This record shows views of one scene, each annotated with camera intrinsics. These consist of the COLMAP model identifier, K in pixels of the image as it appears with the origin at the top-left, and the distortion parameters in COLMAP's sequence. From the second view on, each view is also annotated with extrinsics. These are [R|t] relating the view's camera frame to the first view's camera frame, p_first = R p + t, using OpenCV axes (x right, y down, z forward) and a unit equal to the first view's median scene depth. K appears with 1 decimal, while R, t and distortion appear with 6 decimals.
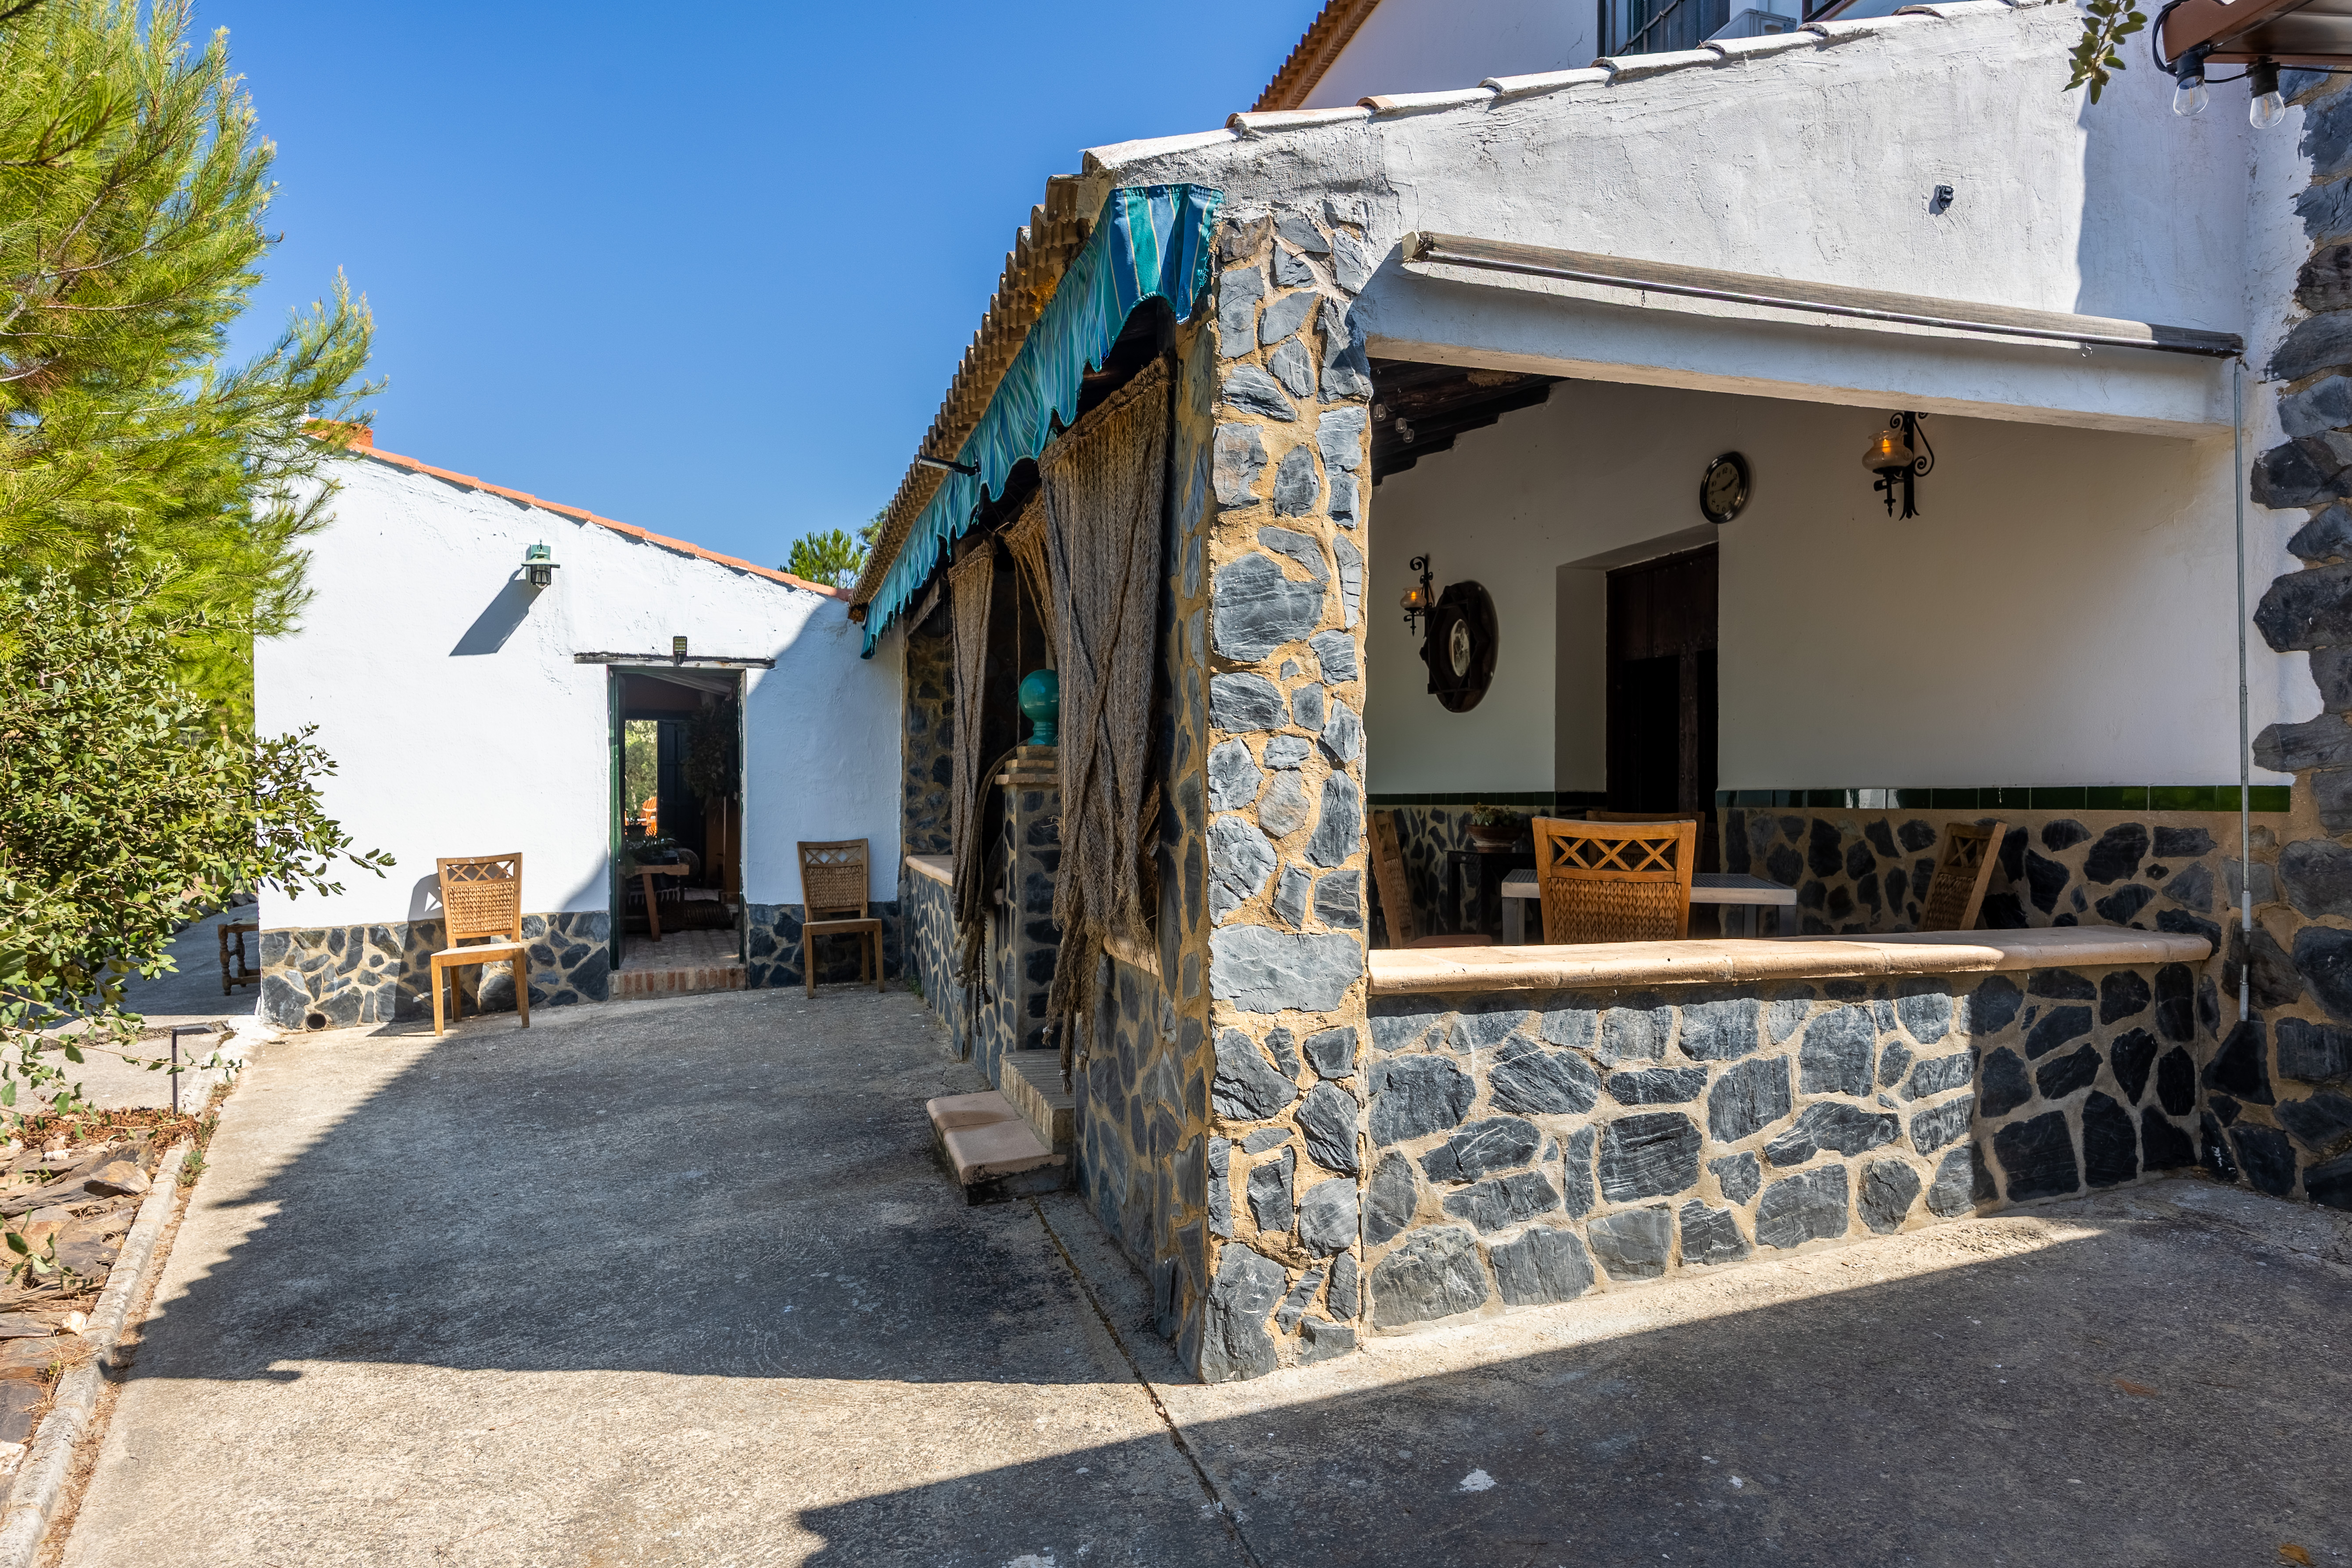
lens RADIAL K [[1312.6, 0, 1181.1], [0, 1312.6, 787.4], [0, 0, 1]] dist [-0.001146, 0.000709]
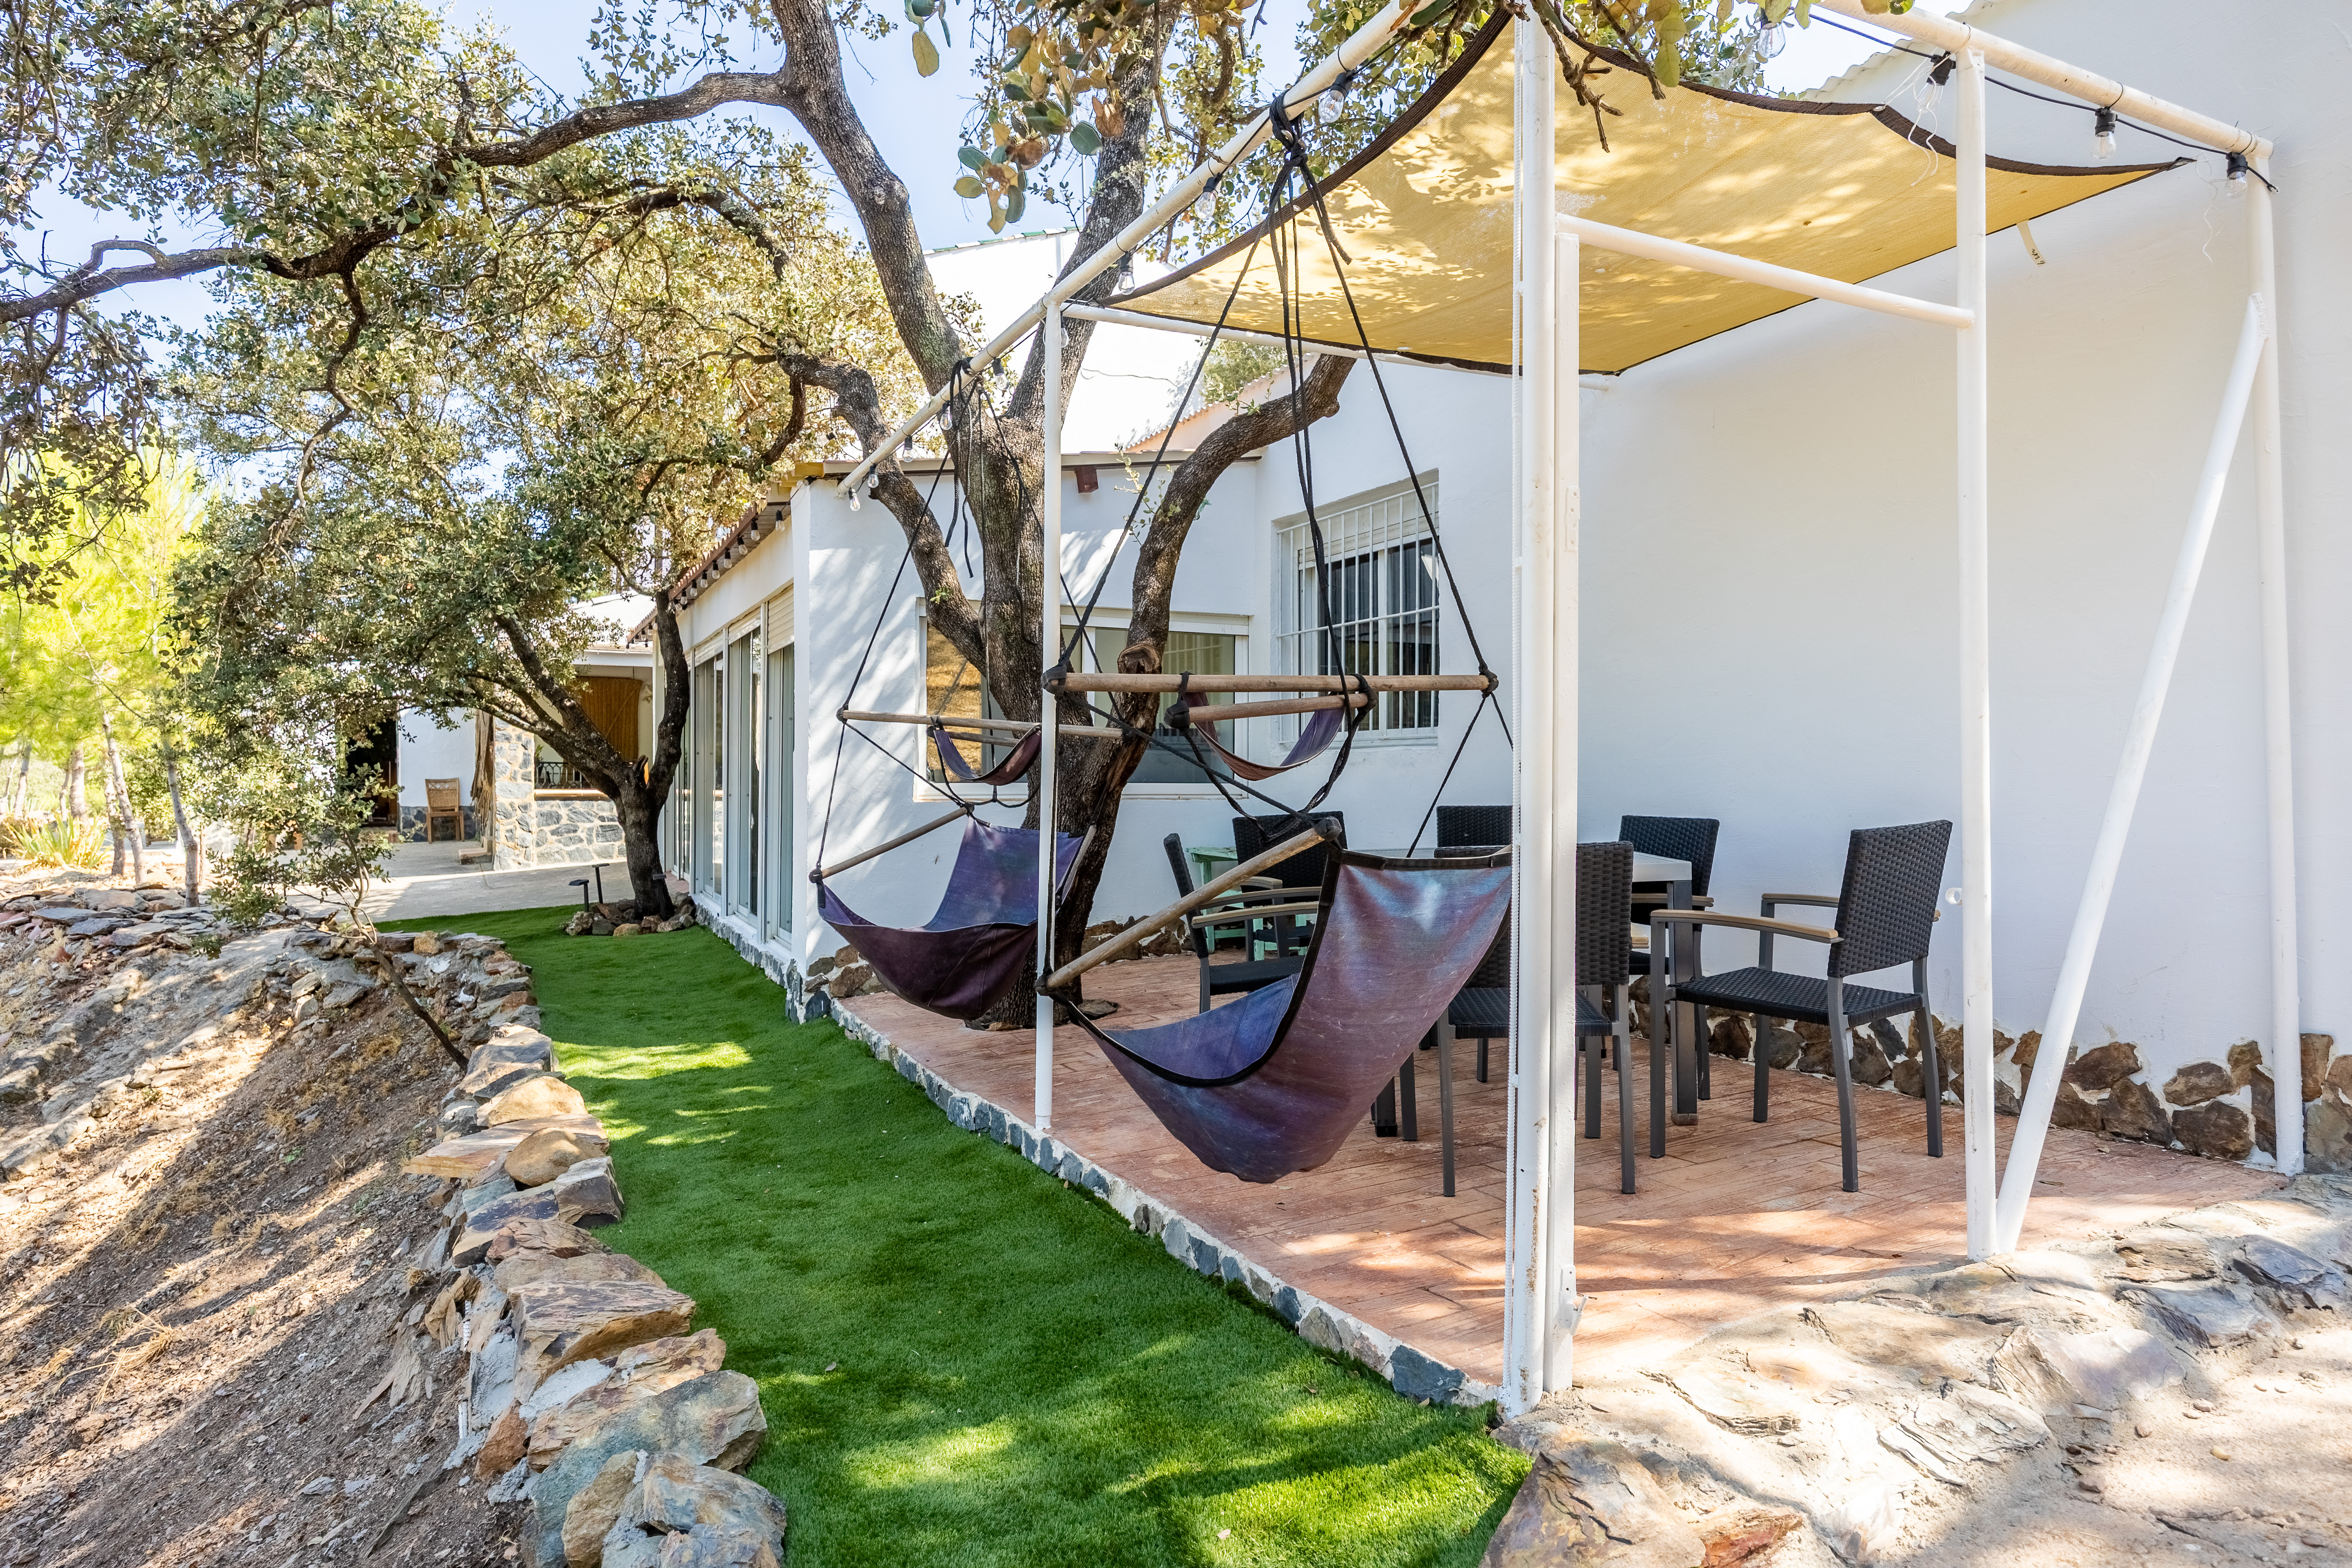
lens RADIAL K [[1312.5, 0, 1171.1], [0, 1312.5, 776.3], [0, 0, 1]] dist [-0.001146, 0.000709]
pose [[0.979691, -0.000363, 0.200513, 1.438478], [-0.001499, 0.999957, 0.009135, 0.035535], [-0.200507, -0.009250, 0.979649, -4.130535]]
